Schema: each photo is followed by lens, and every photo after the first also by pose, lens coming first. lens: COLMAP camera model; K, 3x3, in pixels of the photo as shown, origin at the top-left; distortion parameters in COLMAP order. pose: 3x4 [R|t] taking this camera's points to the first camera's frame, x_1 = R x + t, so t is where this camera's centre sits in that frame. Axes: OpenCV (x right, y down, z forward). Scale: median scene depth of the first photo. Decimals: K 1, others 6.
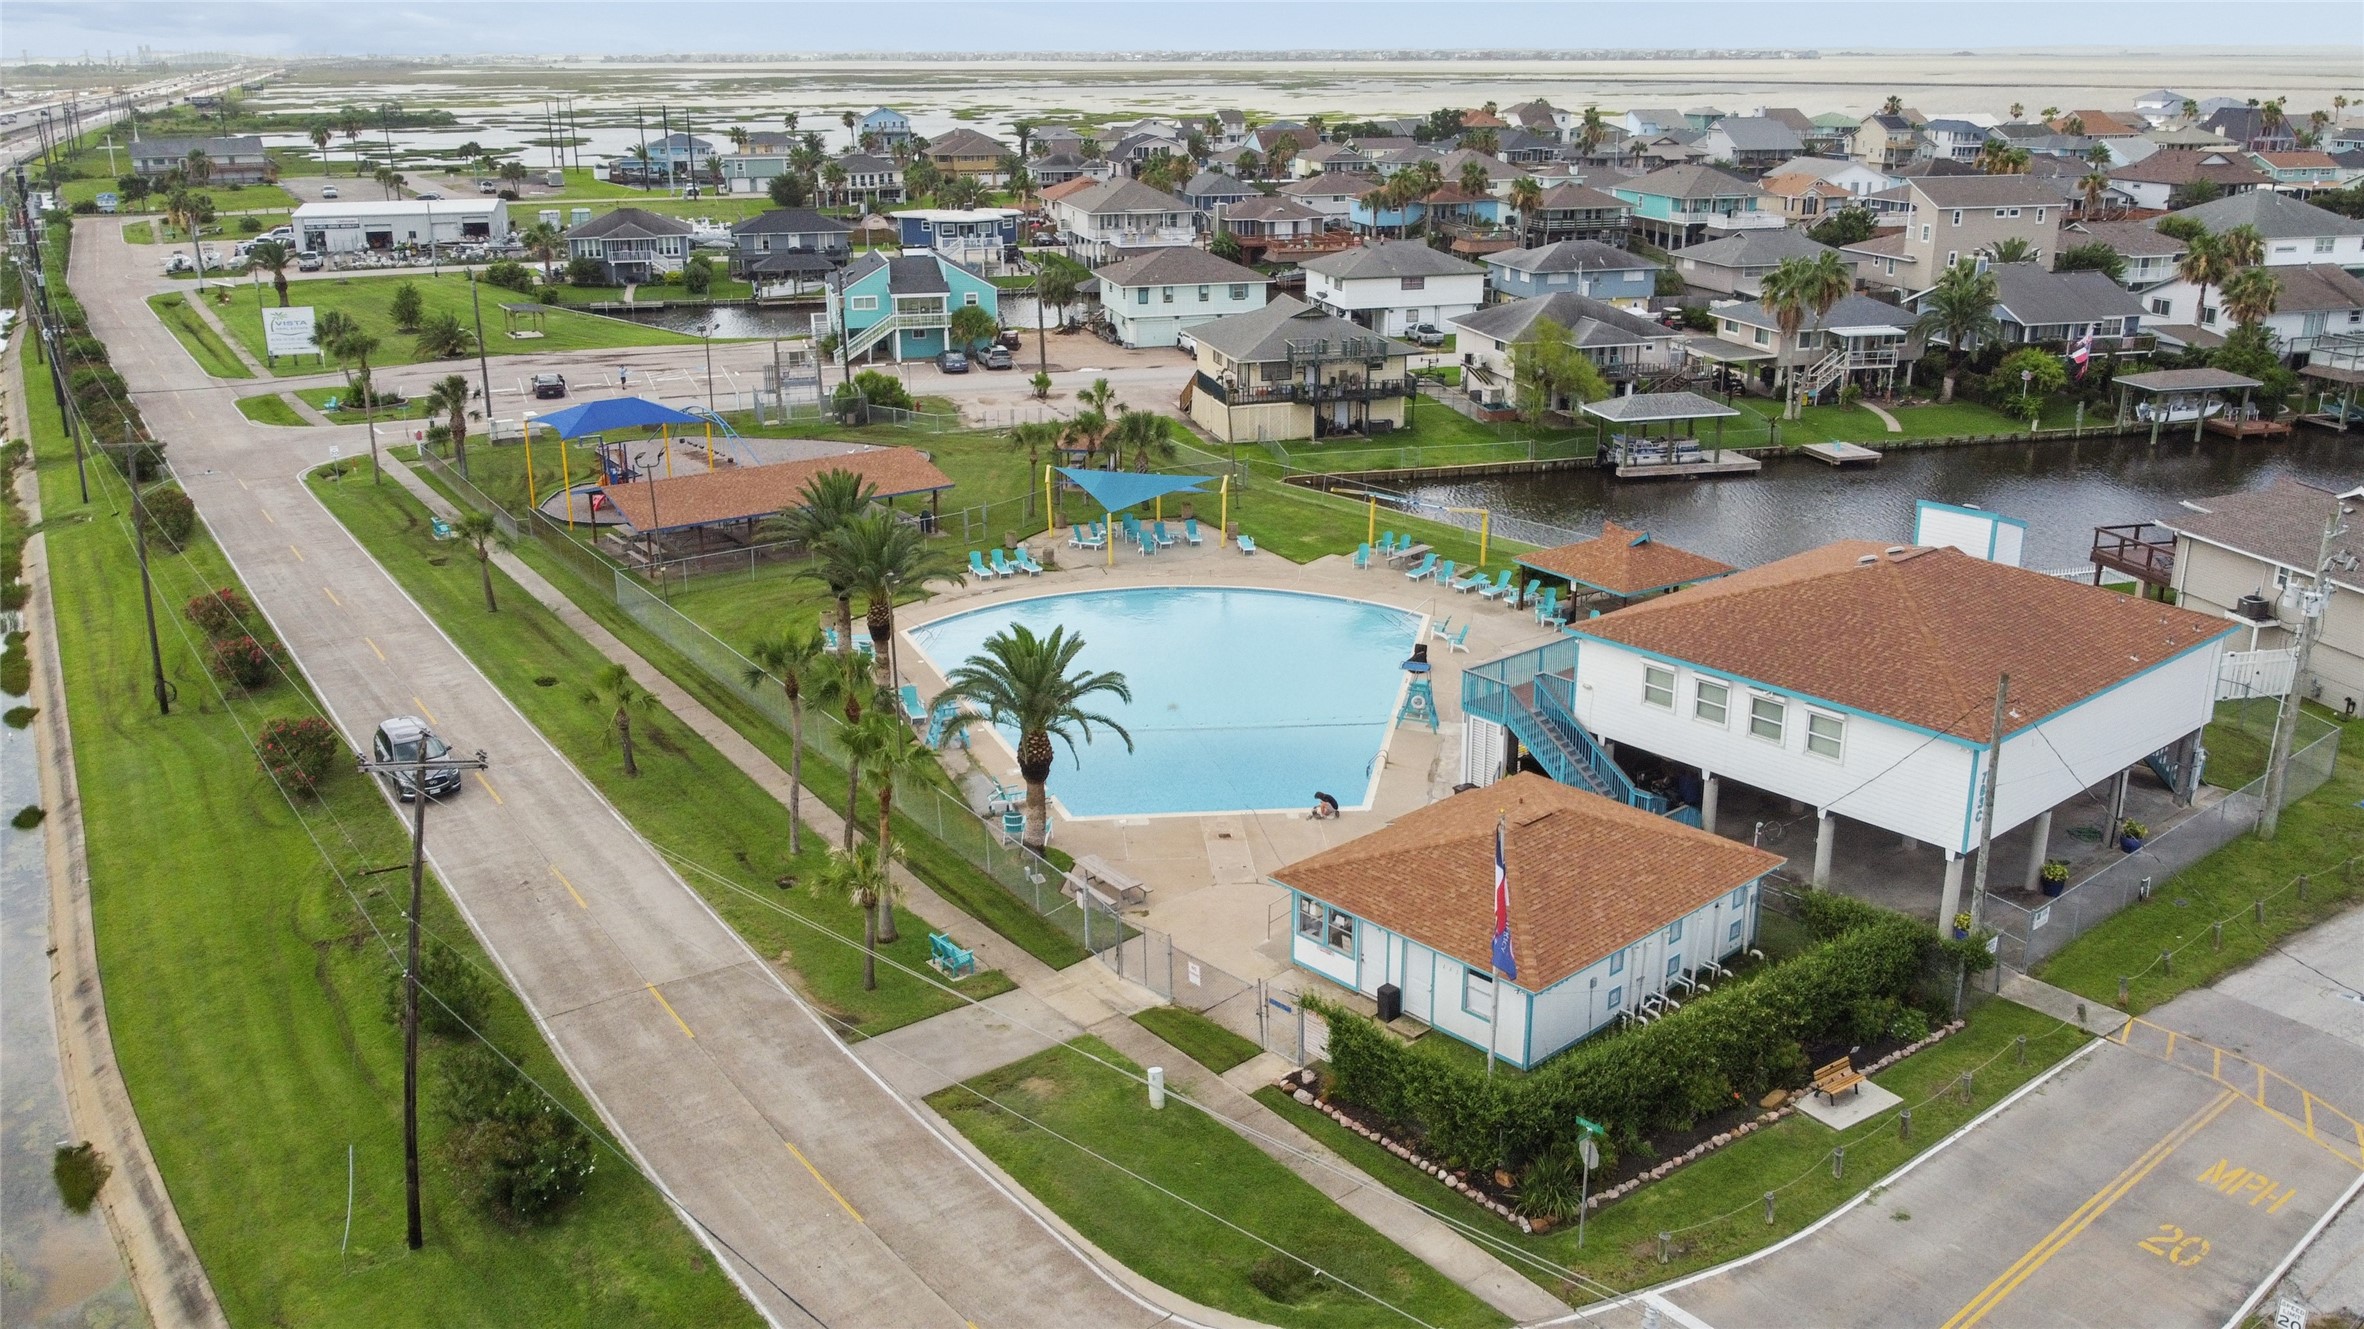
lens RADIAL K [[1777.7, 0, 1174.3], [0, 1777.7, 660.8], [0, 0, 1]] dist [-0.007390, -0.002621]
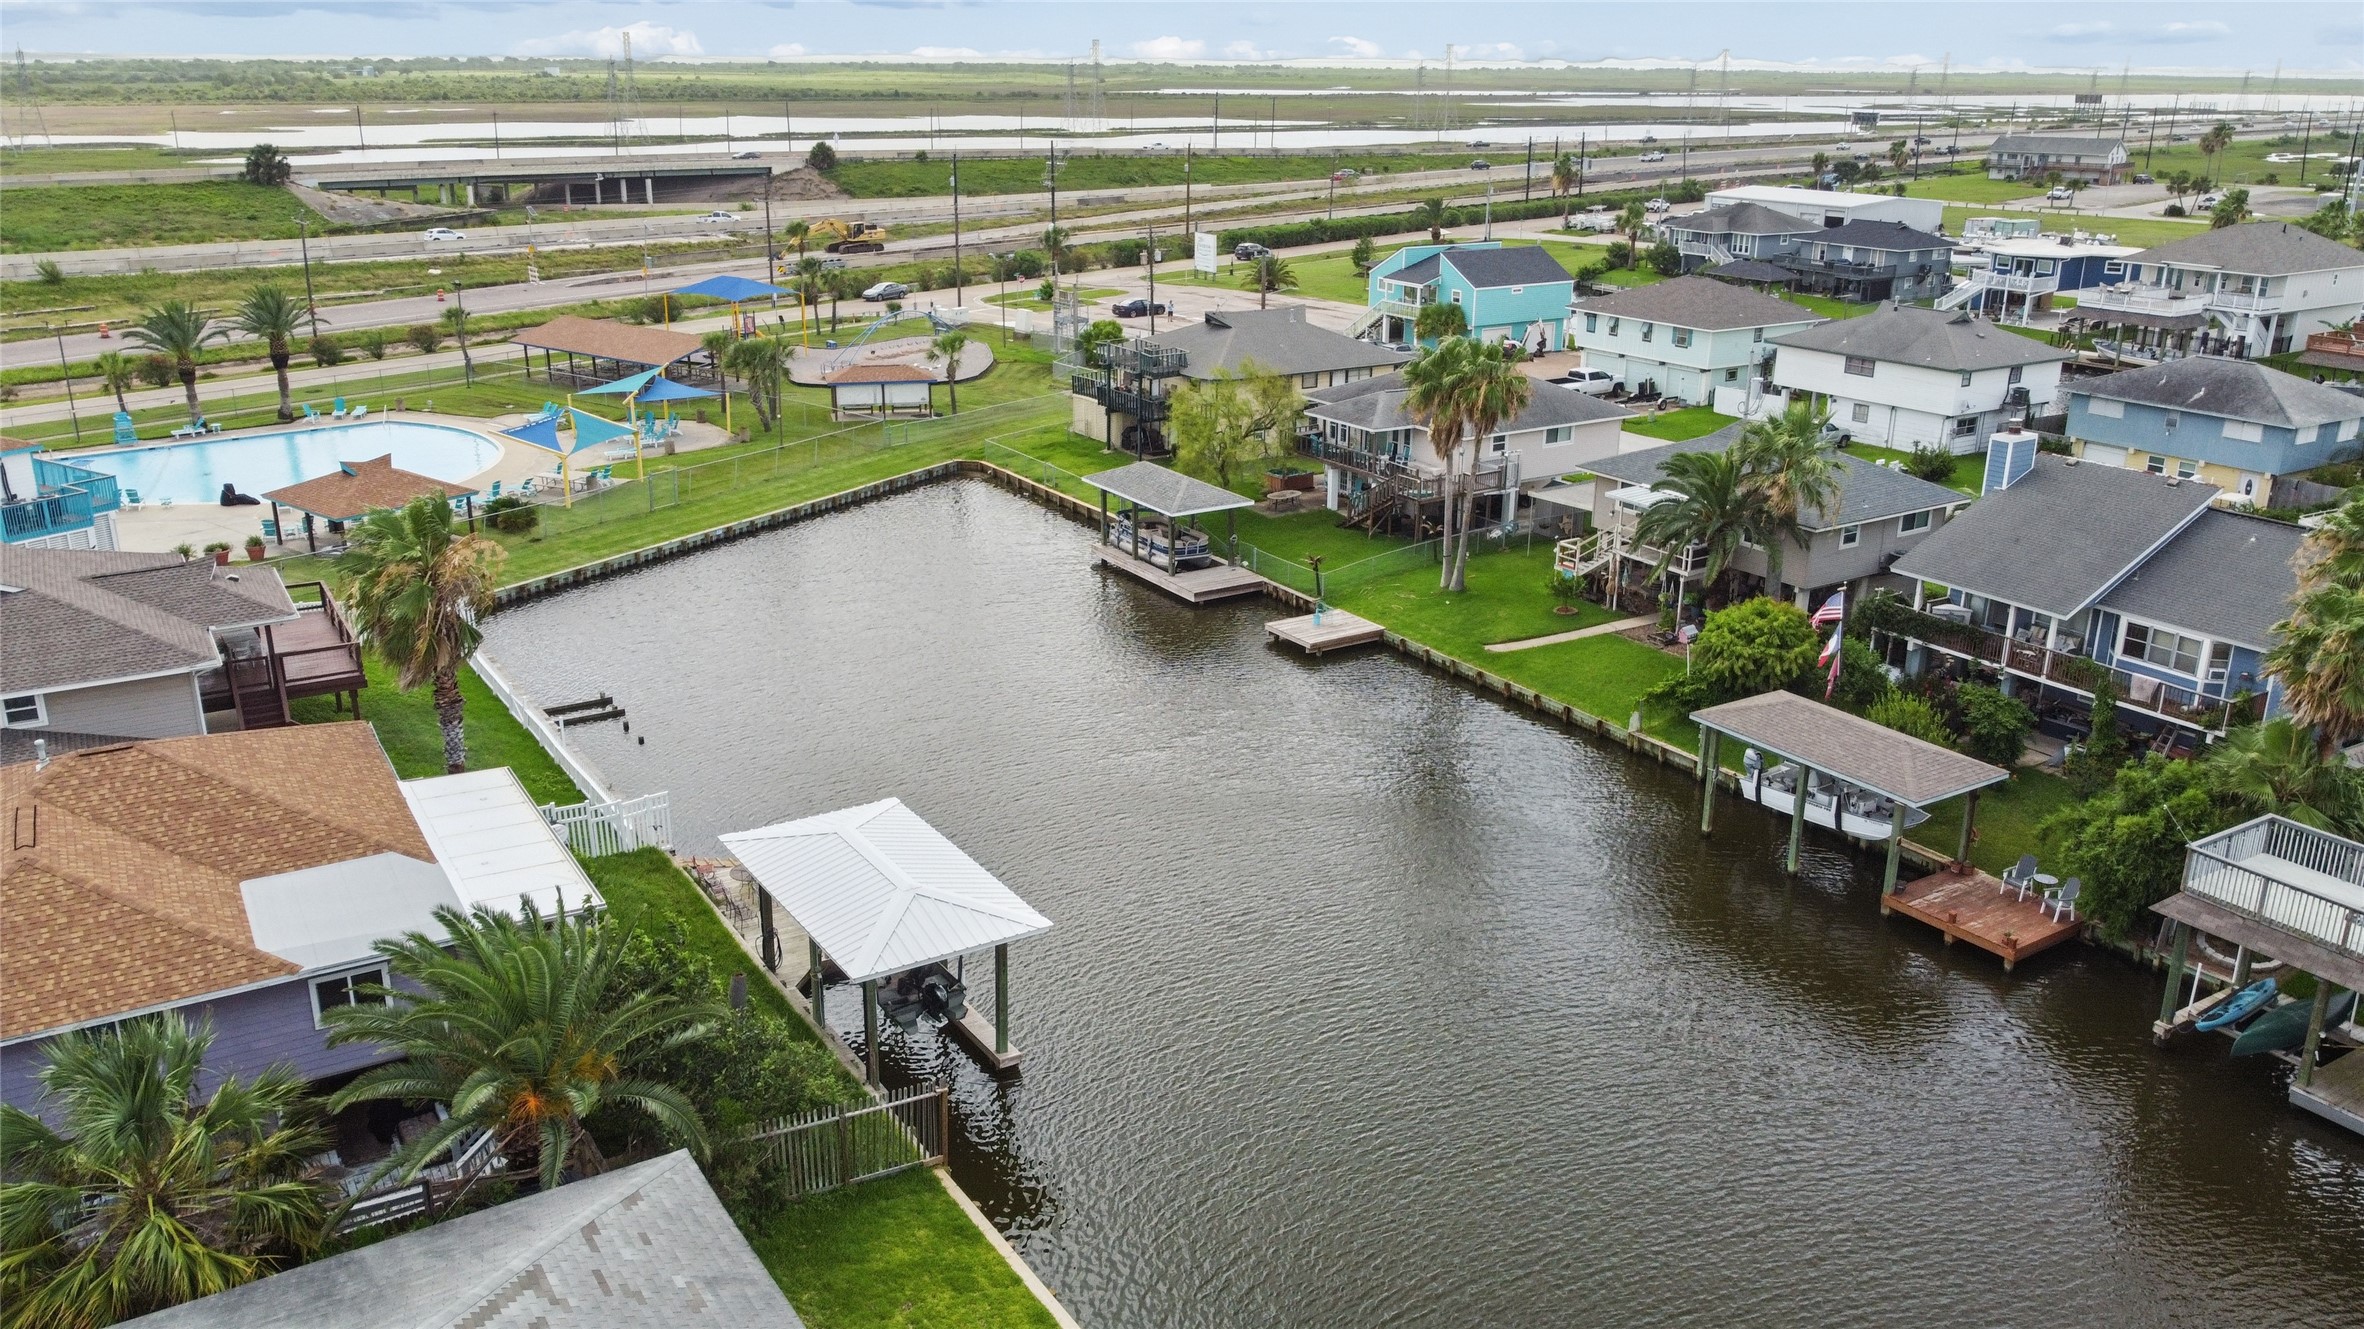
lens RADIAL K [[1777.7, 0, 1174.3], [0, 1777.7, 660.8], [0, 0, 1]] dist [-0.007390, -0.002621]
pose [[0.327100, 0.312660, -0.891767, 0.518817], [-0.317778, 0.925116, 0.207791, -0.121740], [0.889957, 0.215415, 0.401962, 0.373642]]
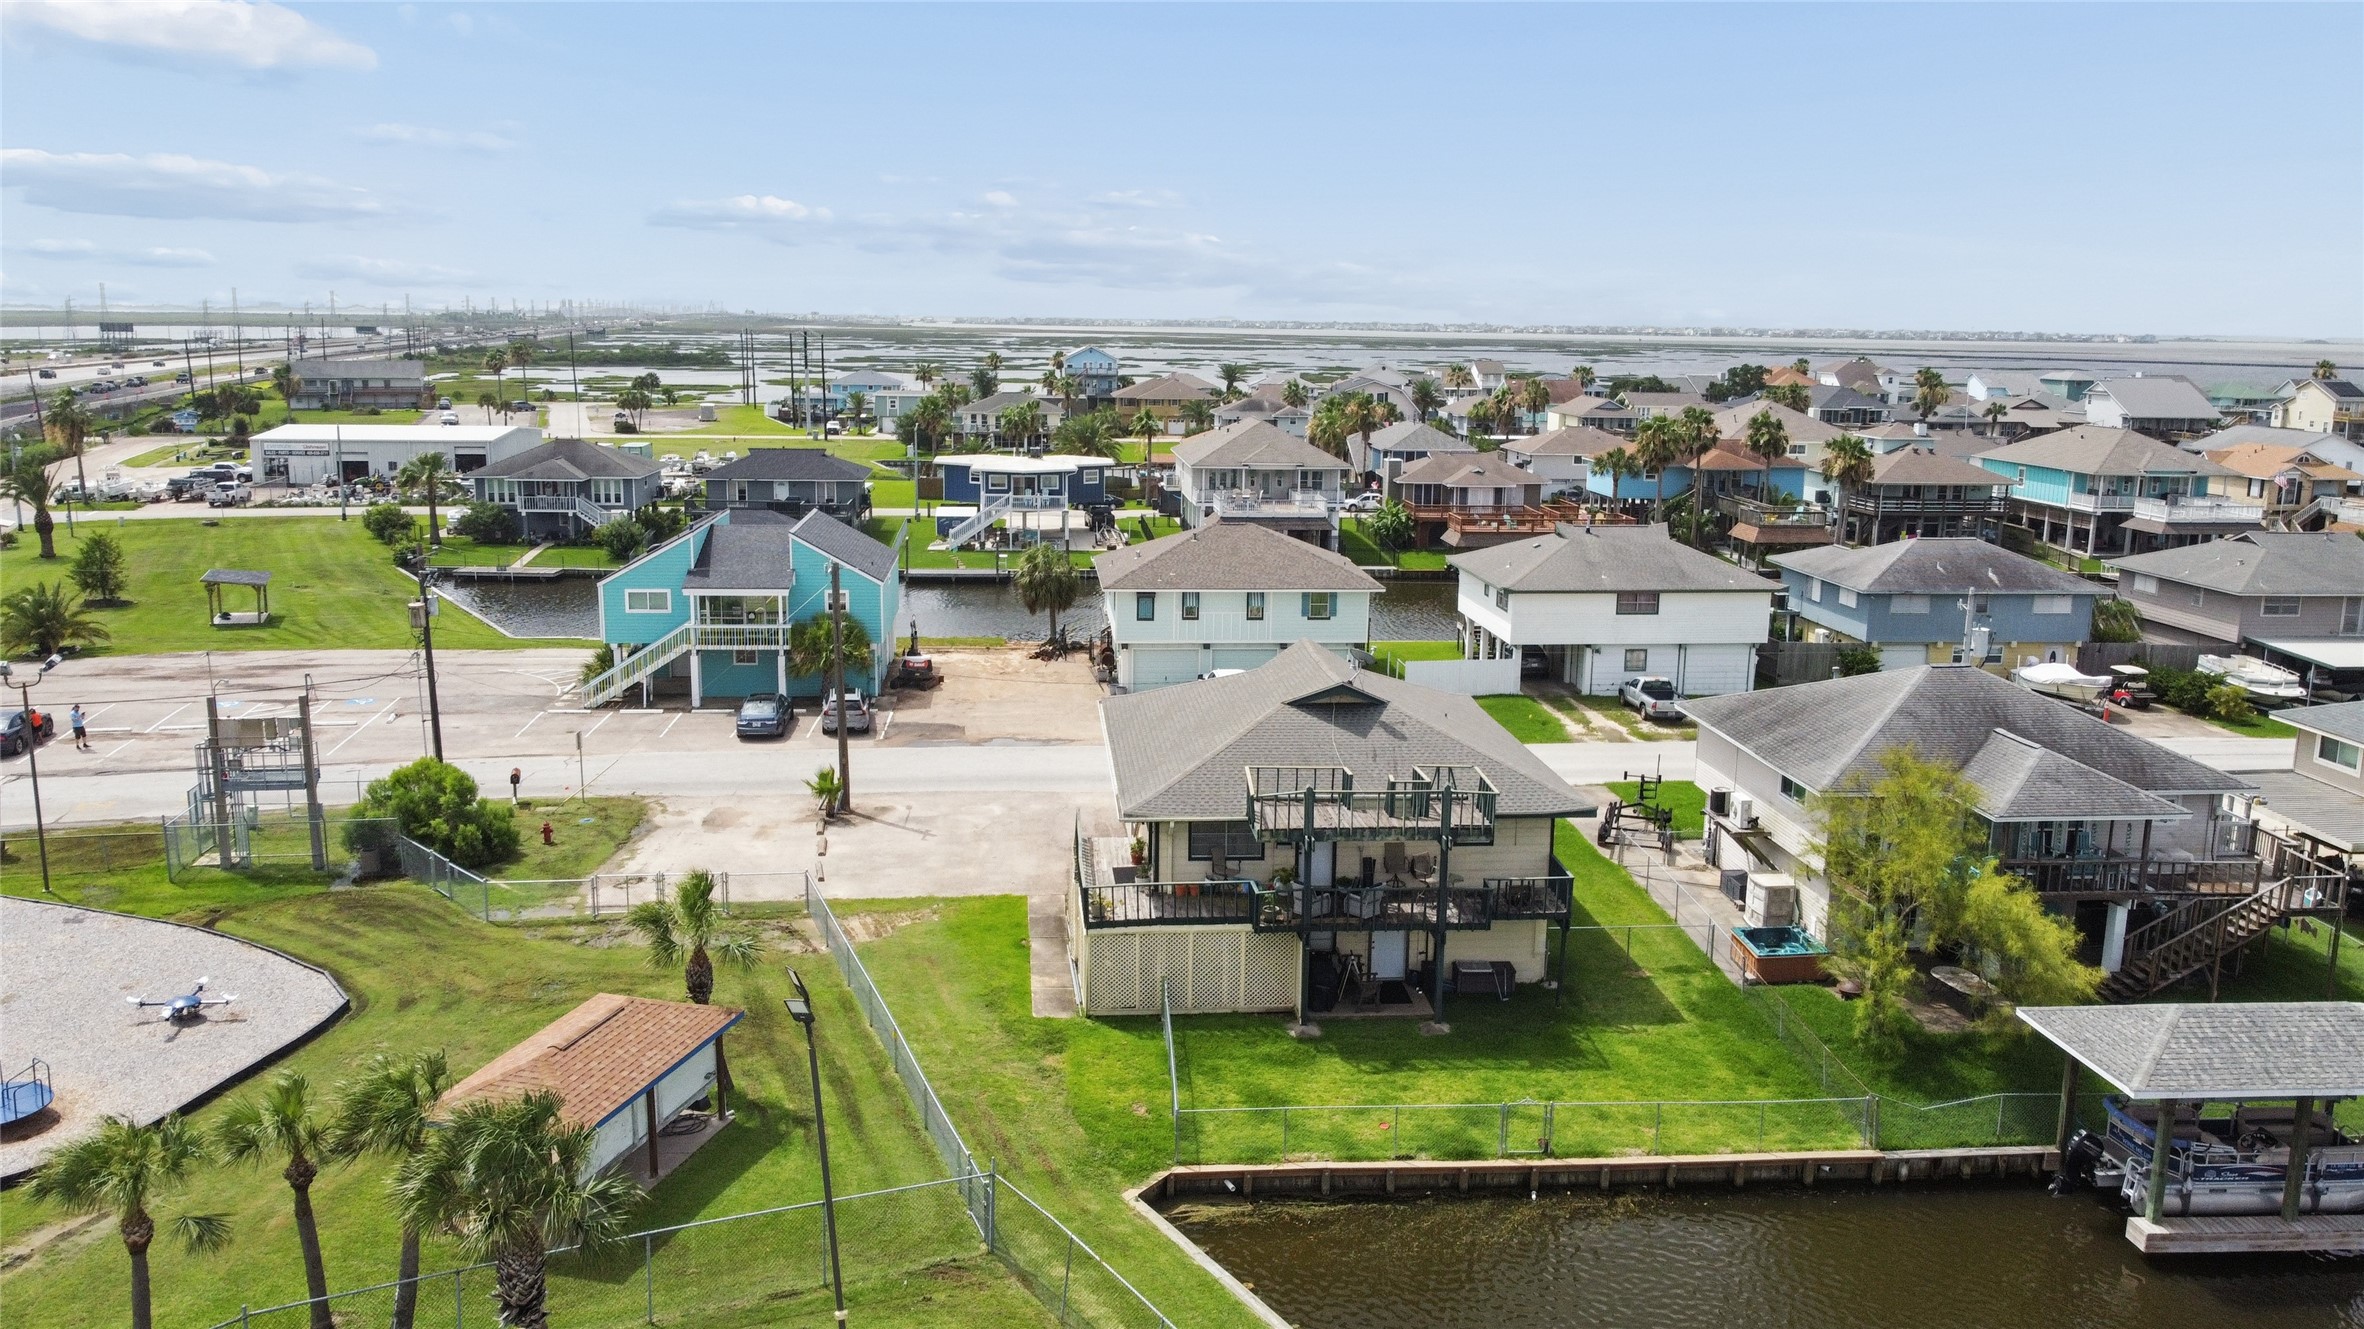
lens RADIAL K [[1777.7, 0, 1174.3], [0, 1777.7, 660.8], [0, 0, 1]] dist [-0.007390, -0.002621]
pose [[0.985567, 0.050265, -0.161652, 0.060556], [-0.072402, 0.988317, -0.134114, -0.081197], [0.153022, 0.143883, 0.977692, 0.322679]]
